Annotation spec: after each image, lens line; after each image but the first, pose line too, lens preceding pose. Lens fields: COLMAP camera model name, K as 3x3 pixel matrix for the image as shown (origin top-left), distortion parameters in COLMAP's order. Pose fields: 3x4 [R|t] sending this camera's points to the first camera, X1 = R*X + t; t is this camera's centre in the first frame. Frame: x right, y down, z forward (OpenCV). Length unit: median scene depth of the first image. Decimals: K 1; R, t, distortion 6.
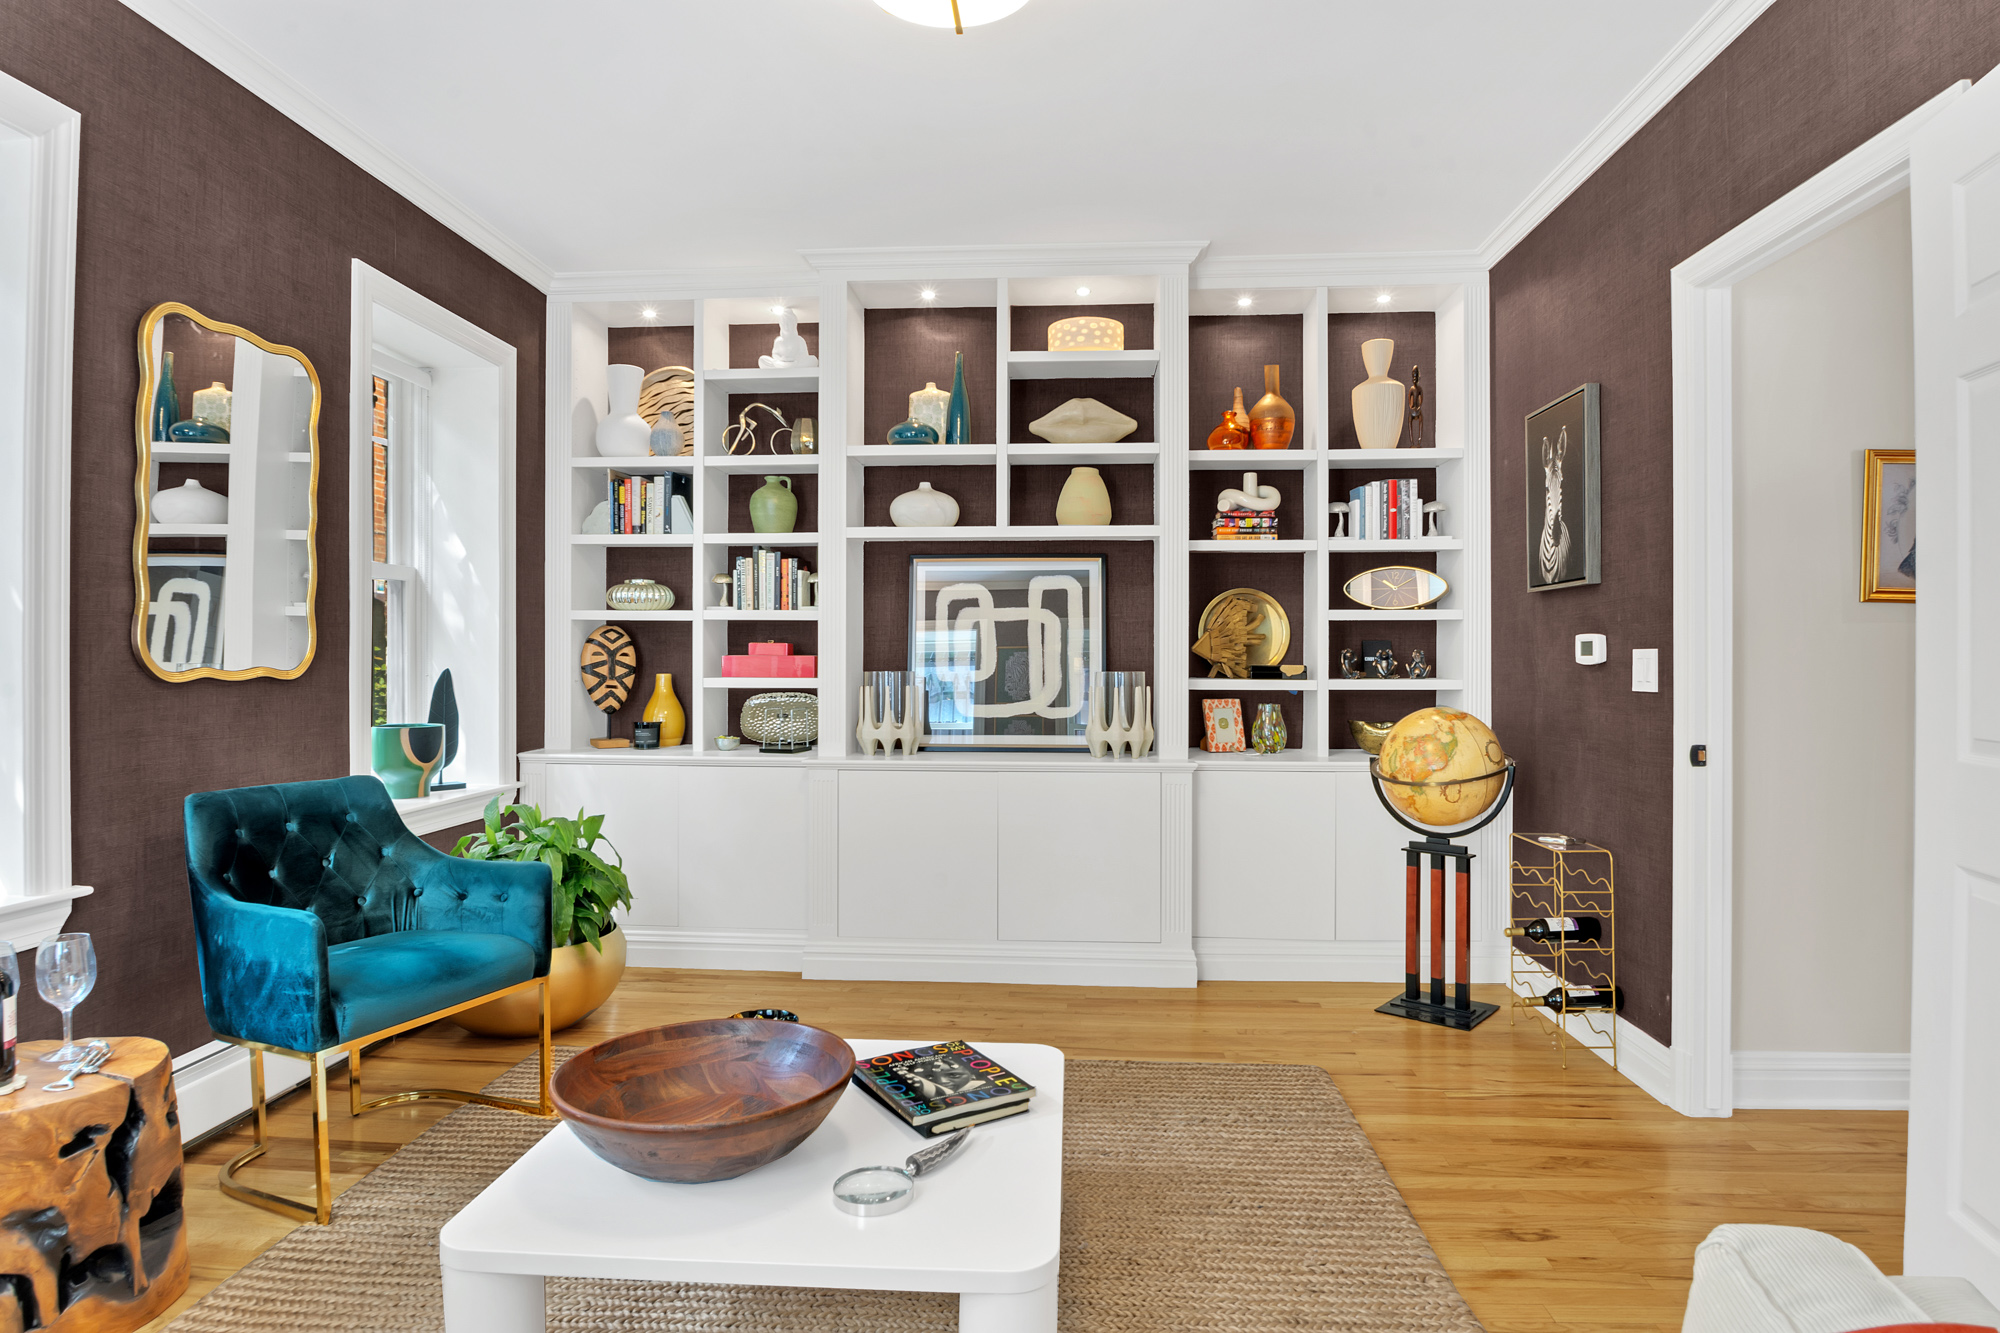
lens RADIAL K [[1043.8, 0, 1004.3], [0, 1043.8, 659.0], [0, 0, 1]] dist [-0.001506, -0.000222]
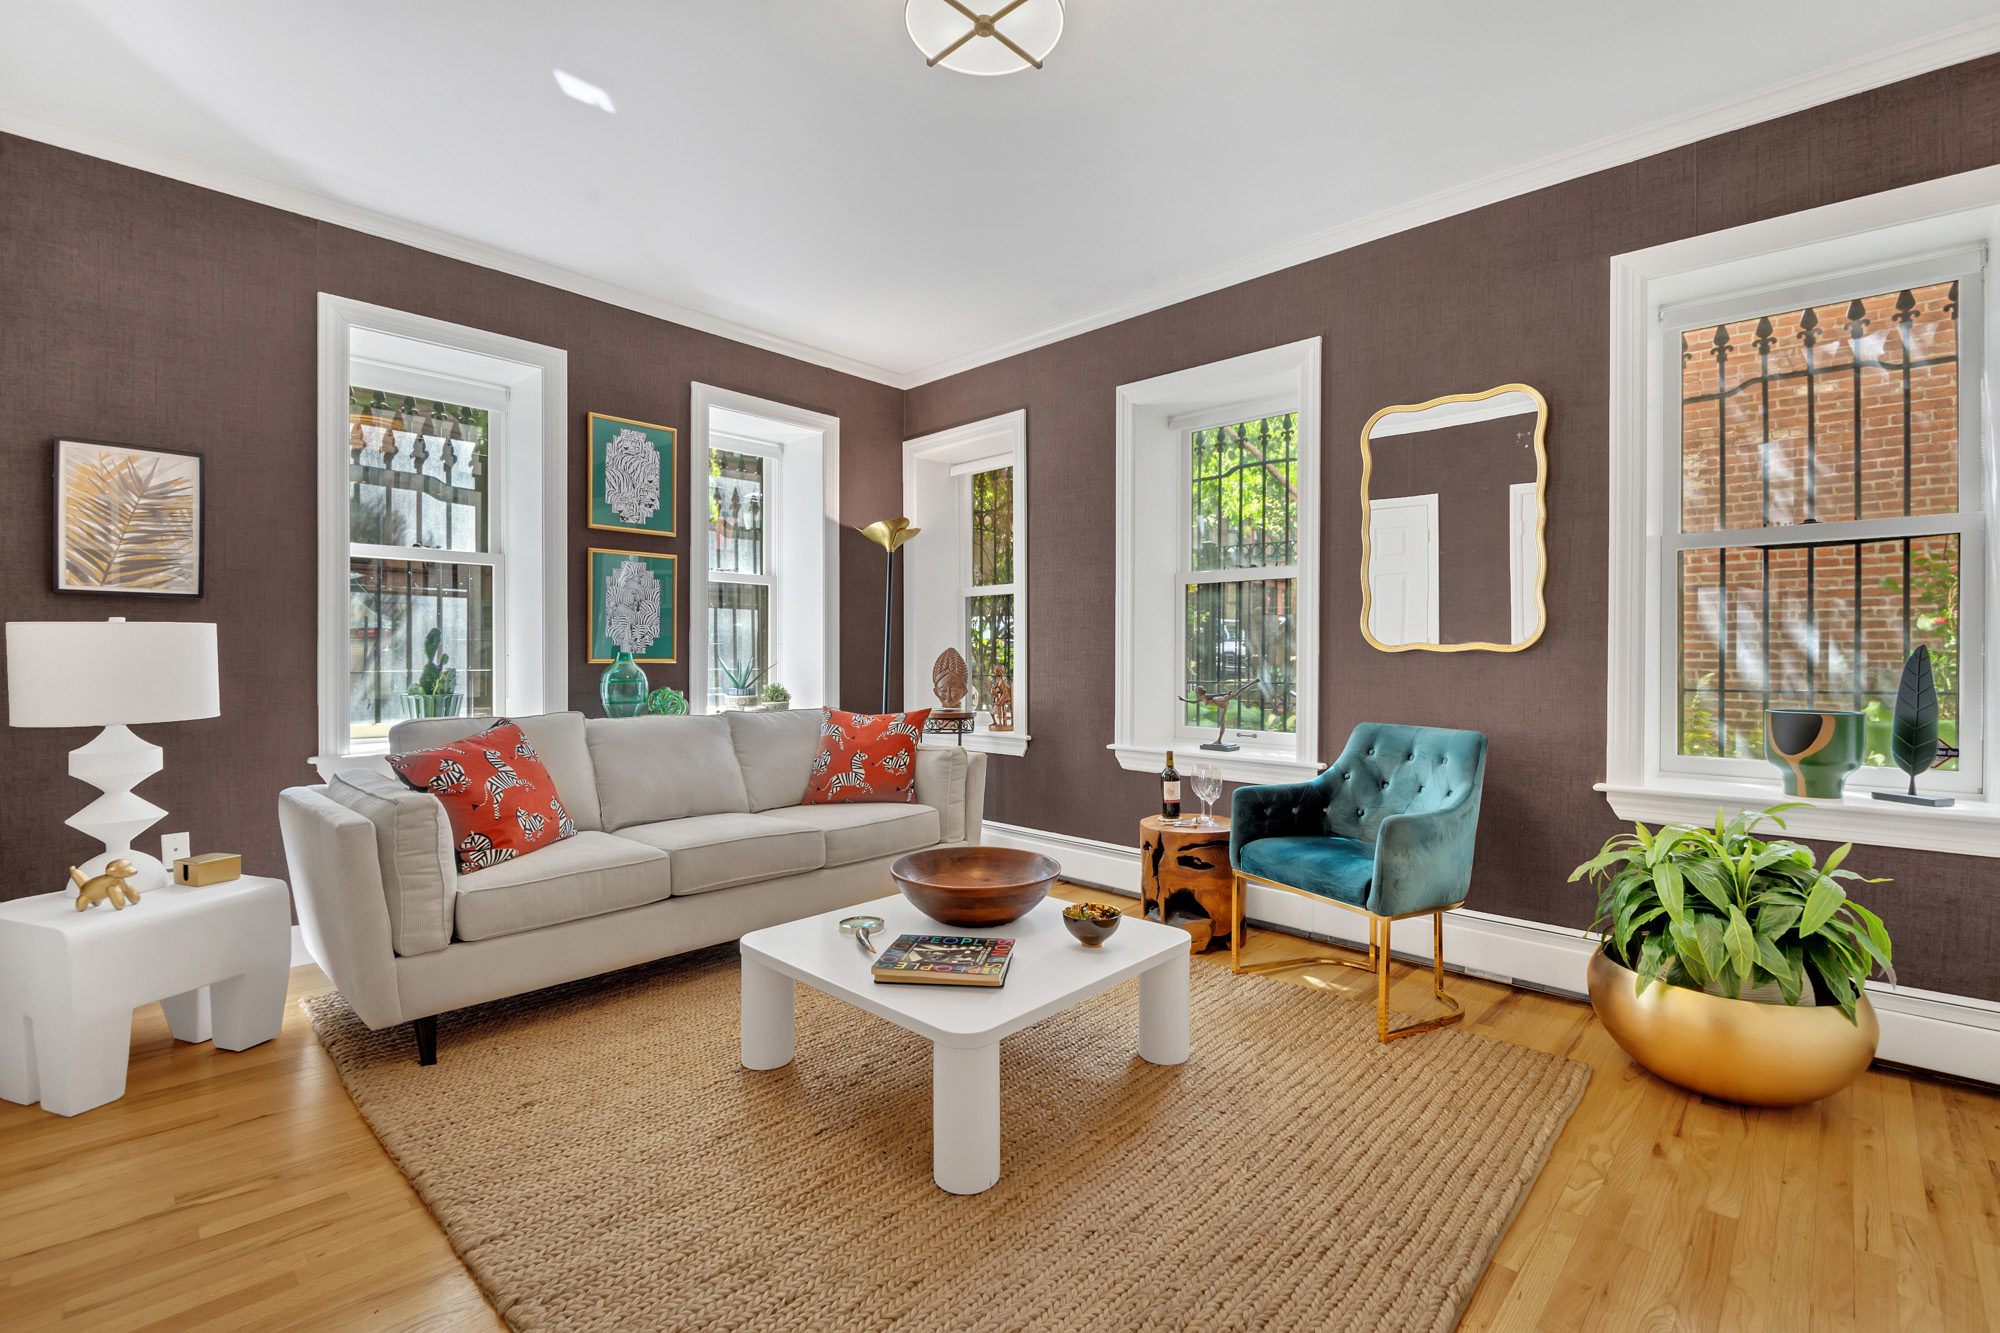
lens RADIAL K [[884.3, 0, 1005.6], [0, 884.3, 656.6], [0, 0, 1]] dist [0.000777, 0.000077]
pose [[-0.630883, -0.006147, -0.775854, 0.709424], [-0.011877, 0.999928, 0.001736, 0.040844], [0.775787, 0.010310, -0.630911, 1.702226]]
